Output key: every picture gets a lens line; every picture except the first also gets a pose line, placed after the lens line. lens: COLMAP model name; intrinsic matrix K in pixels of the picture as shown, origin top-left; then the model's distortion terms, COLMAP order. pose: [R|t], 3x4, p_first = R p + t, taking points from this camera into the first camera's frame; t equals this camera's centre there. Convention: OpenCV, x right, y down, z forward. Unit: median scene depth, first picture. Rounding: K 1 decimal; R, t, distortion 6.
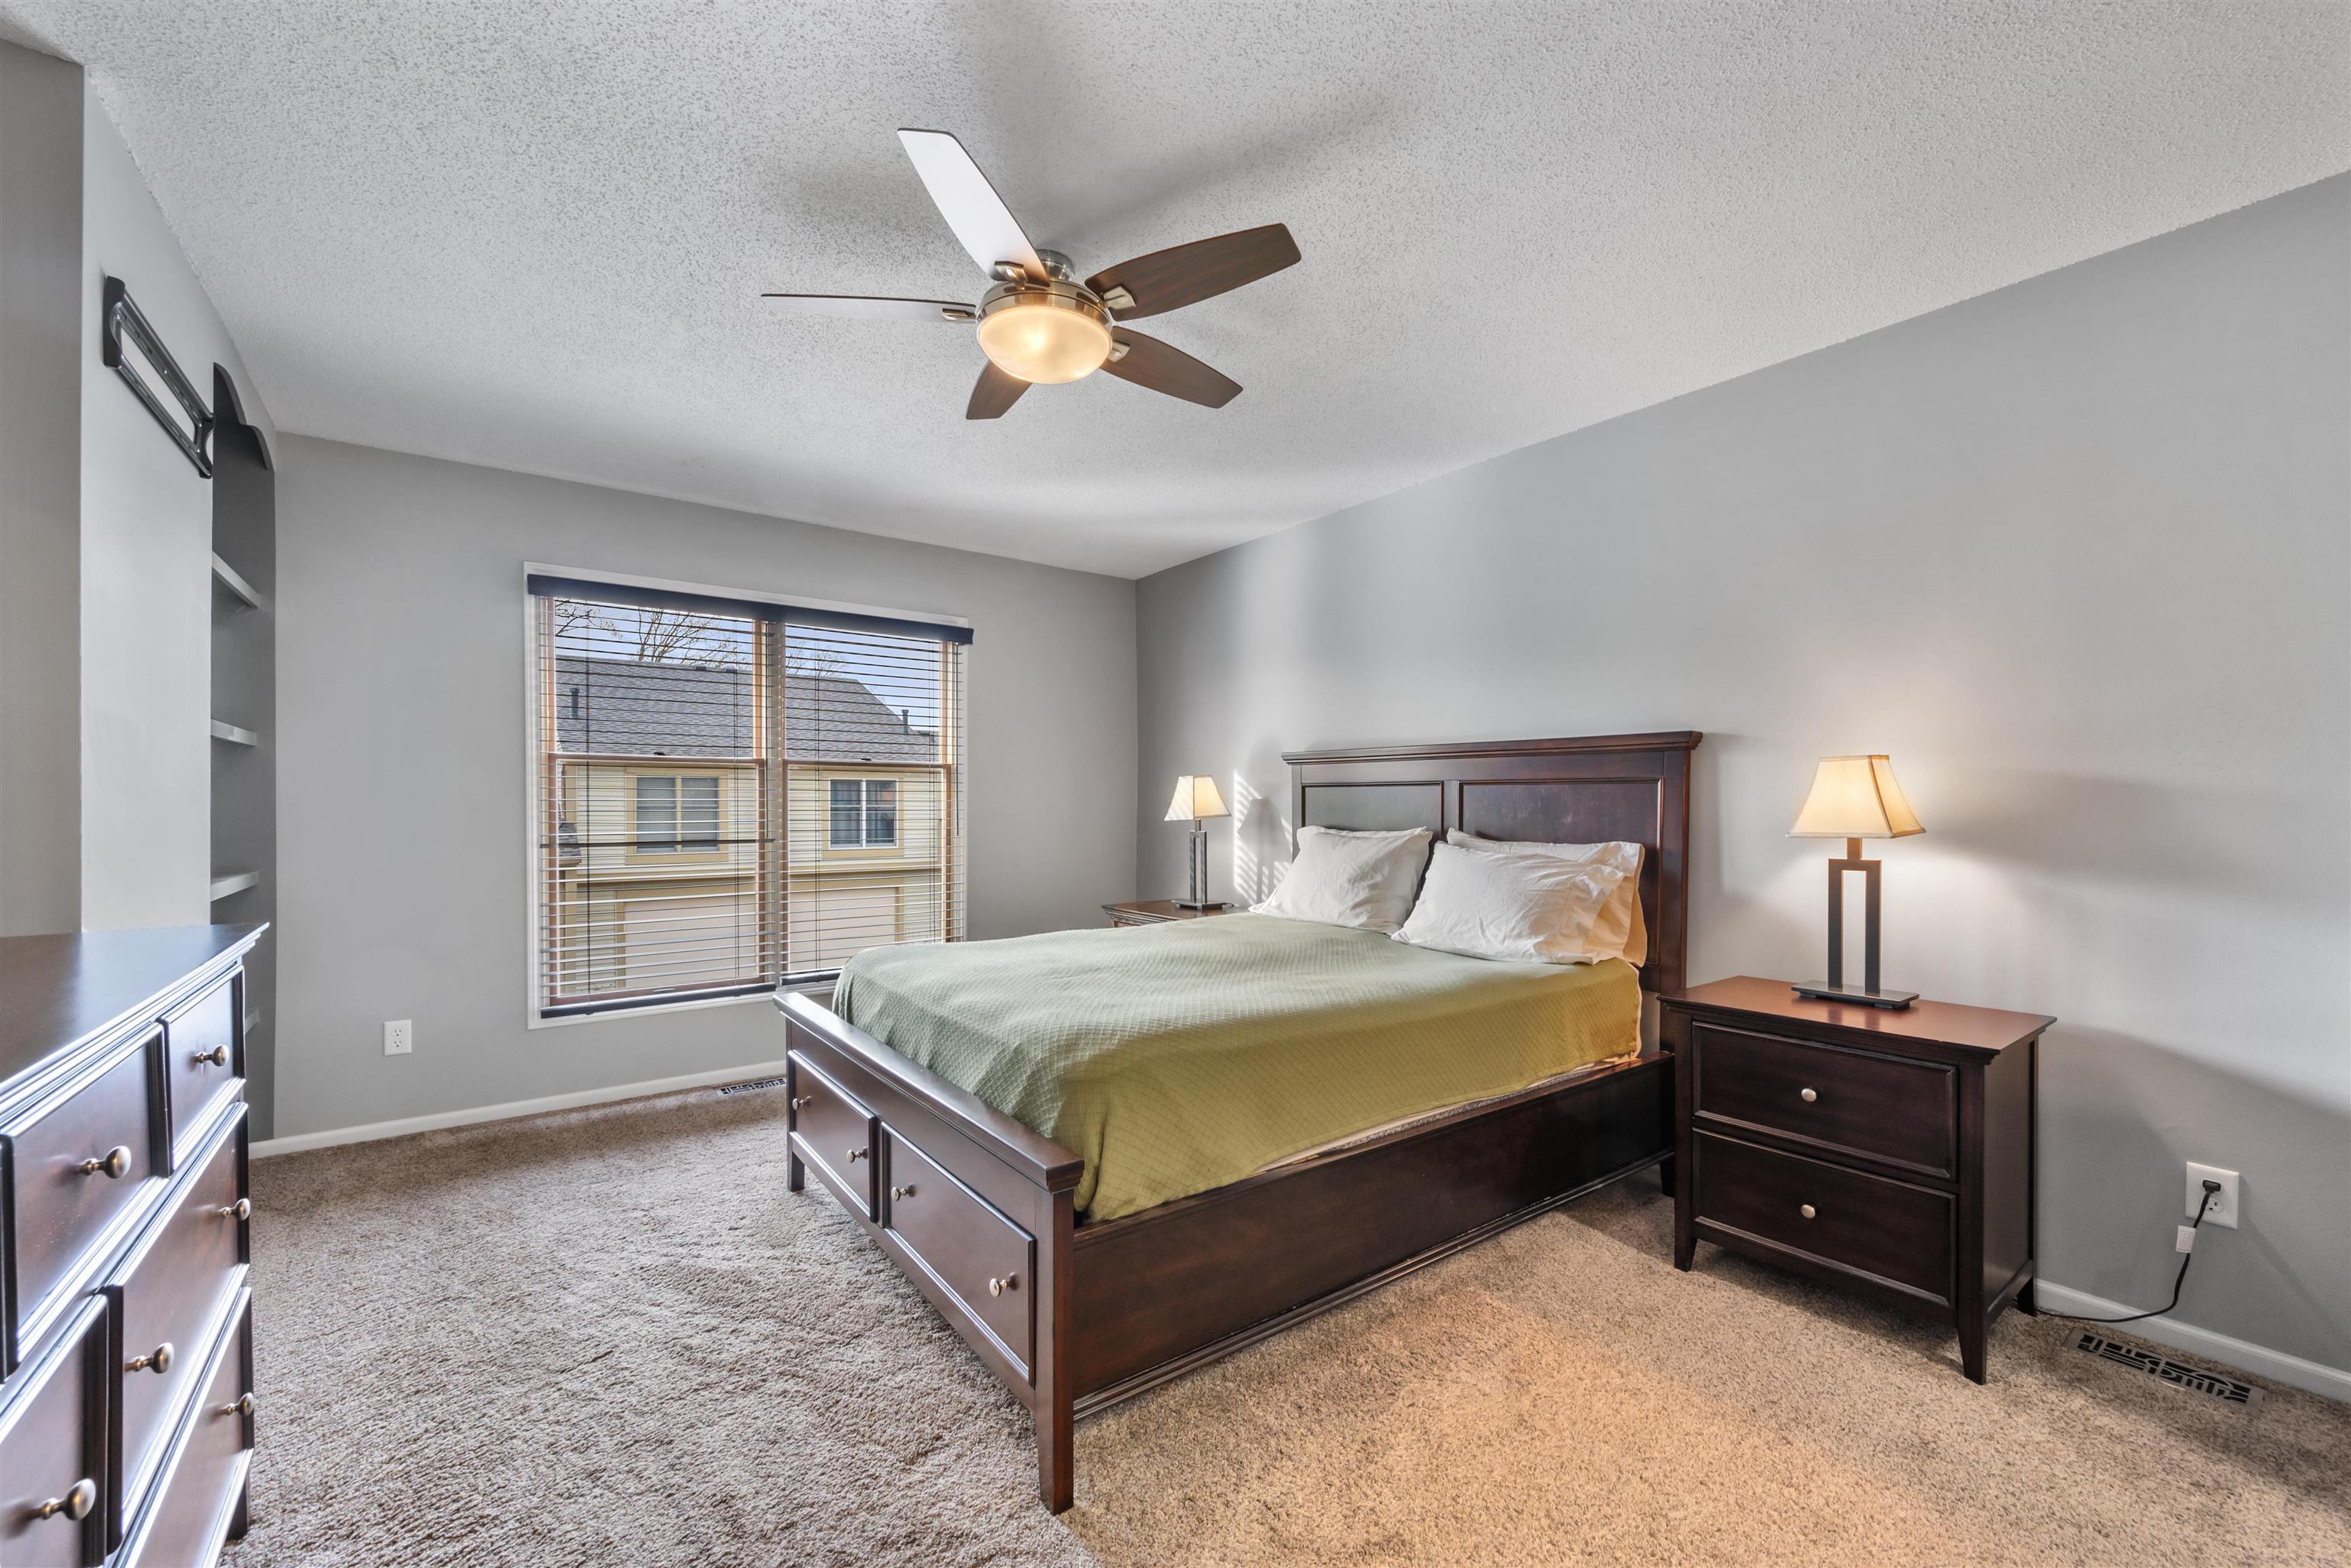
lens RADIAL K [[947.8, 0, 1175.5], [0, 947.8, 784.0], [0, 0, 1]] dist [0.000085, -0.000002]
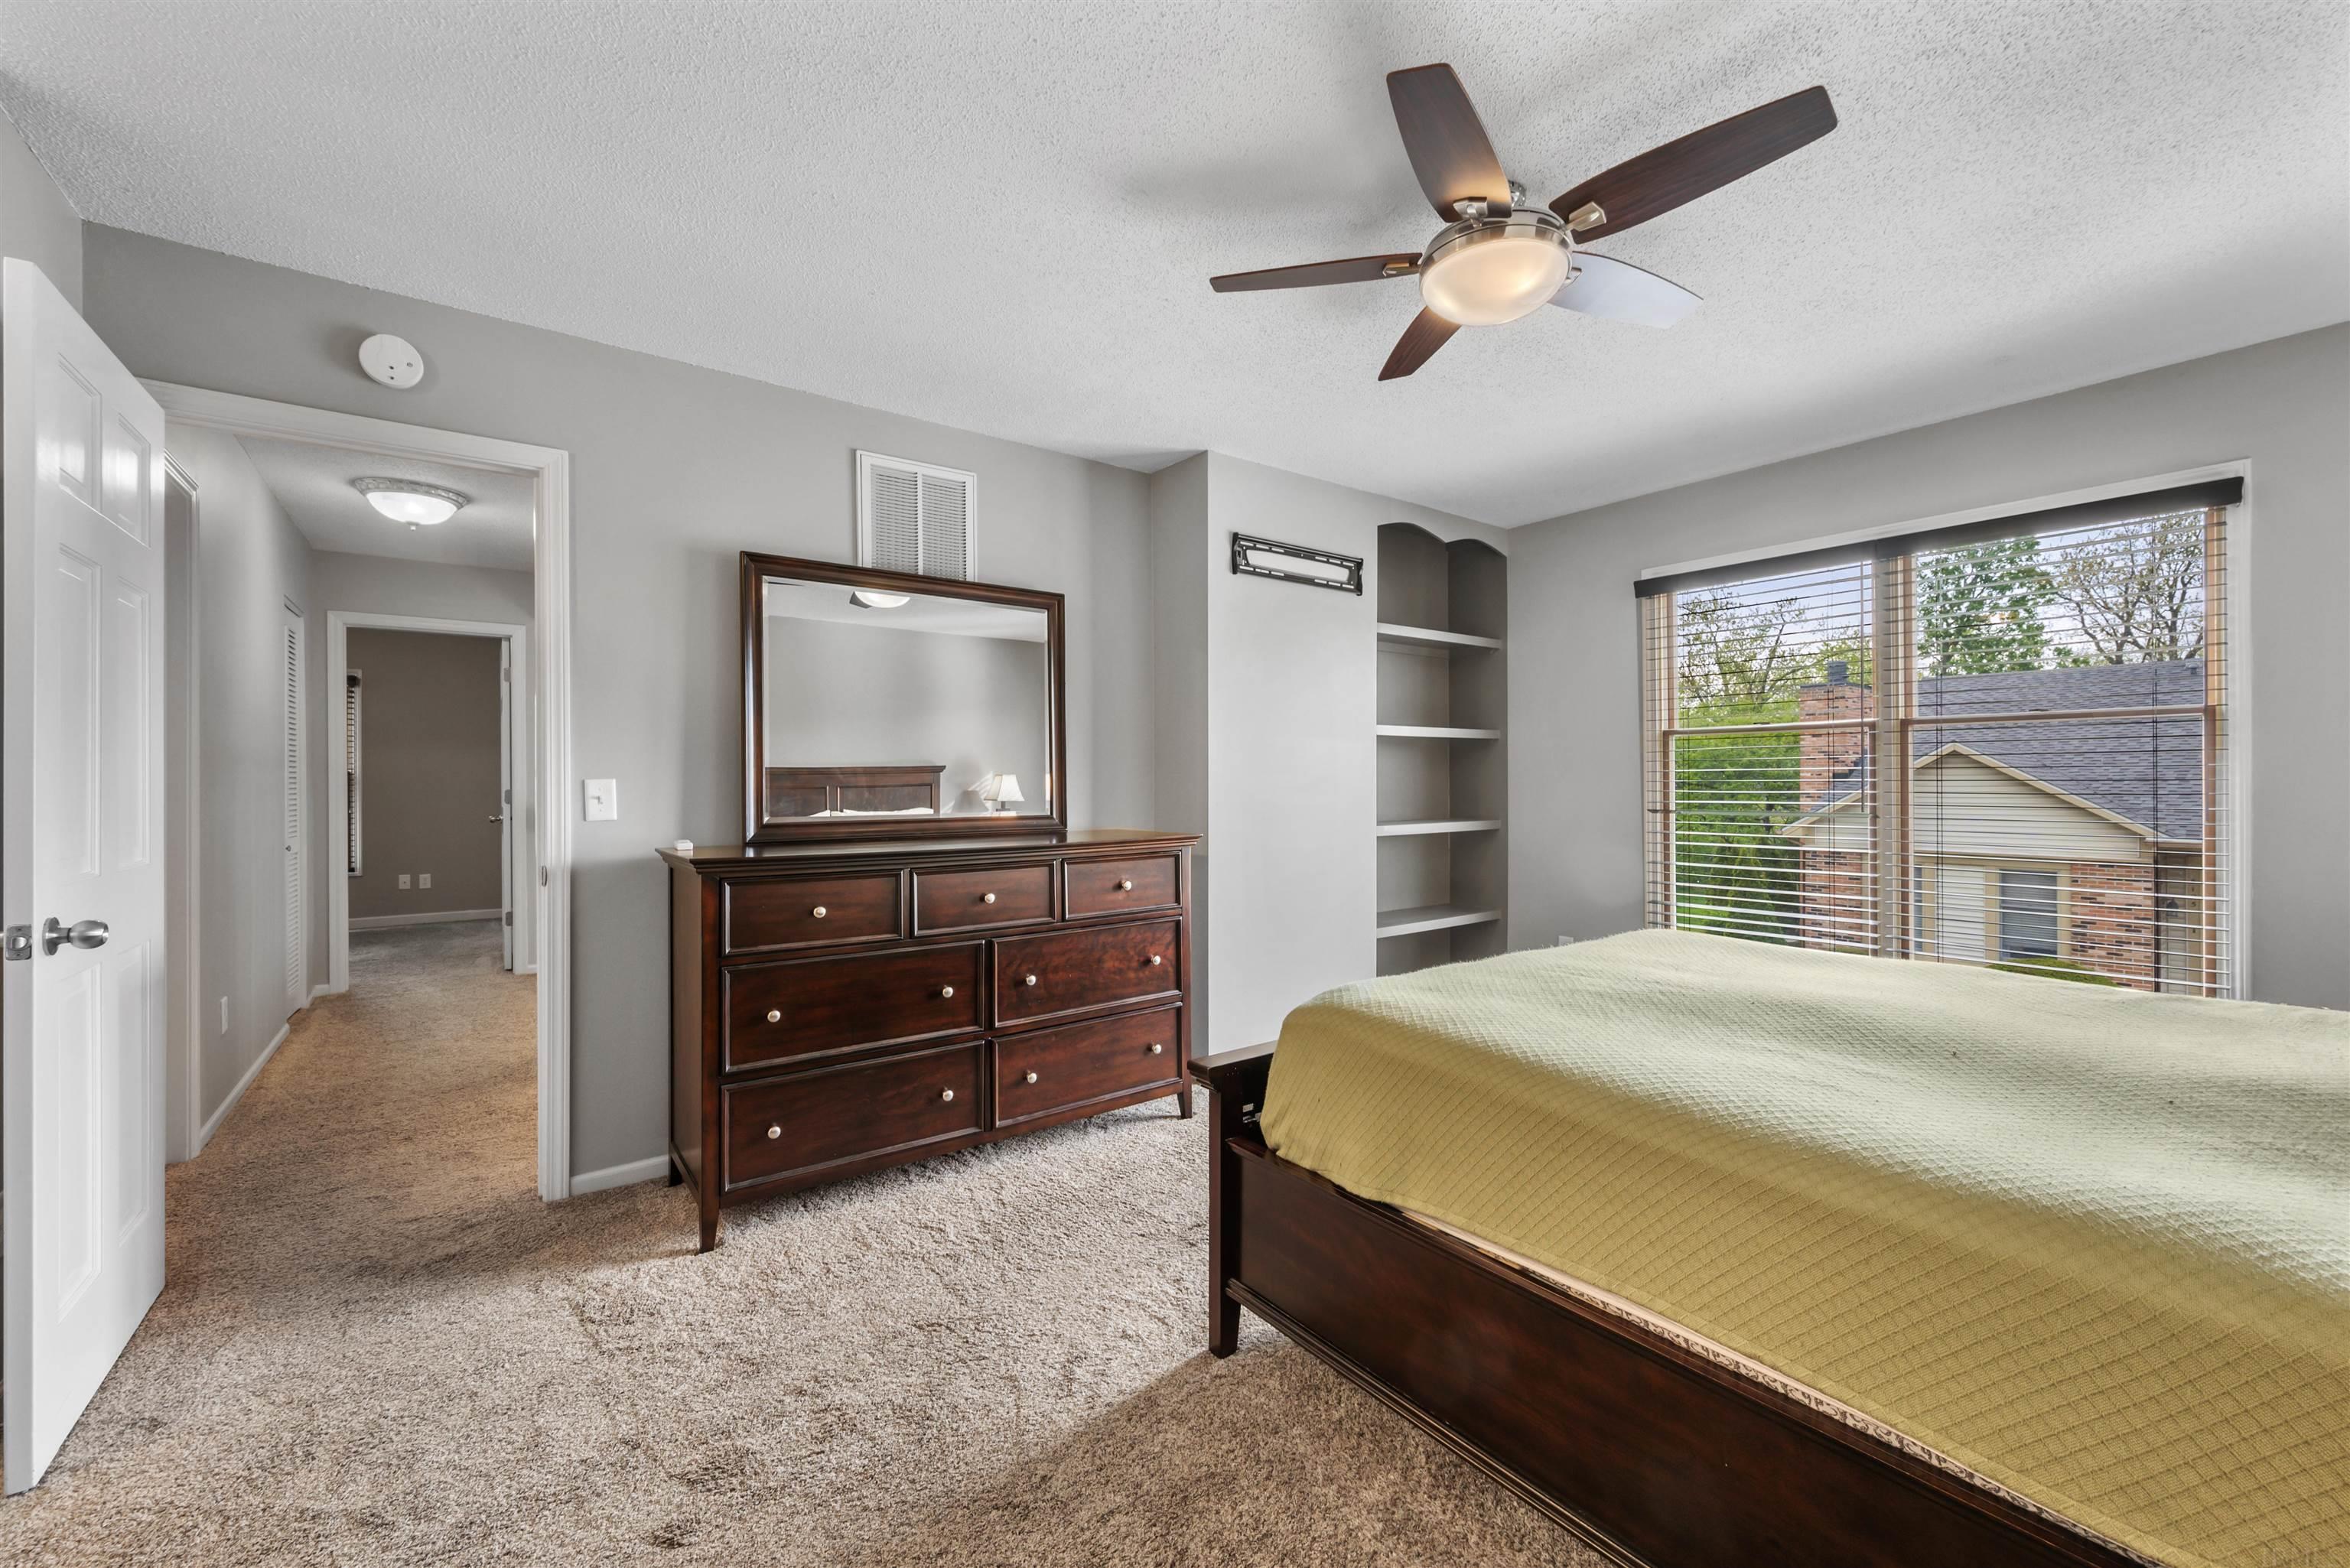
lens RADIAL K [[926.6, 0, 1175.0], [0, 926.6, 784.0], [0, 0, 1]] dist [-0.000502, -0.000054]
pose [[-0.006414, 0.006401, -0.999959, 0.466864], [0.024614, 0.999678, 0.006241, 0.011113], [0.999676, -0.024573, -0.006569, 0.419005]]
